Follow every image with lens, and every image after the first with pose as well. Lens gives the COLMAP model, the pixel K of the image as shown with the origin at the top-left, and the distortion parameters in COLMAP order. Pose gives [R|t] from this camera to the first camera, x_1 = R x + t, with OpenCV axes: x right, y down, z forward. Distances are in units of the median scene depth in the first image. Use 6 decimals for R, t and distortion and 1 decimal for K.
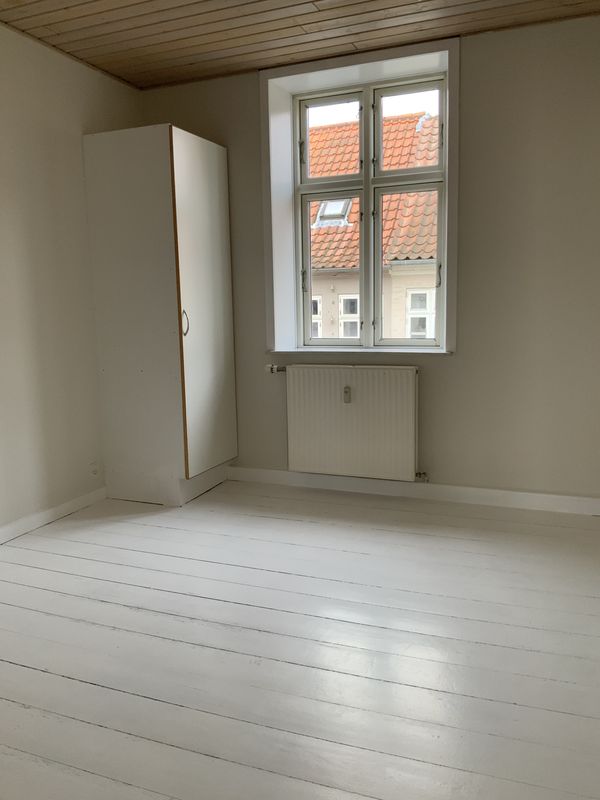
lens RADIAL K [[675.9, 0, 300.0], [0, 675.9, 400.0], [0, 0, 1]] dist [0.136635, -0.279740]
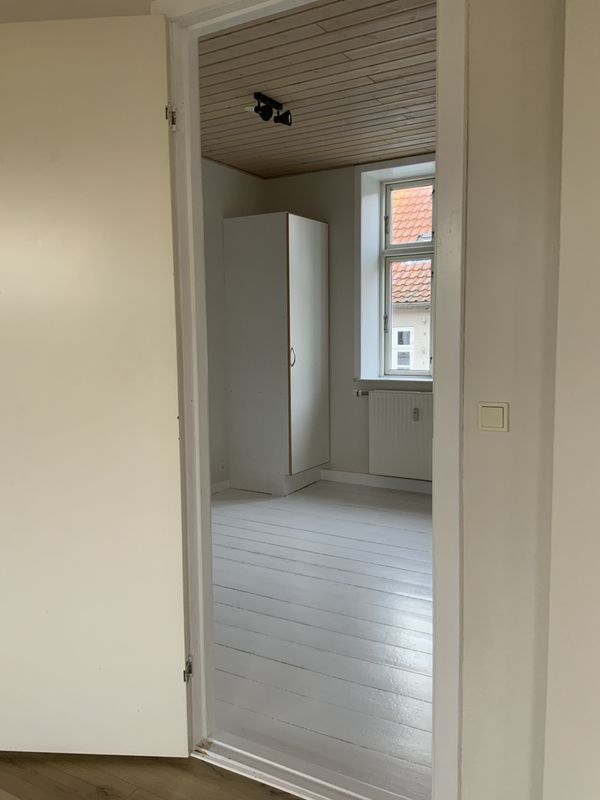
lens RADIAL K [[675.9, 0, 300.0], [0, 675.9, 400.0], [0, 0, 1]] dist [0.136635, -0.279740]
pose [[0.989401, 0.023930, -0.143226, 0.034826], [-0.029348, 0.998927, -0.035835, 0.016650], [0.142215, 0.039658, 0.989041, -0.285208]]
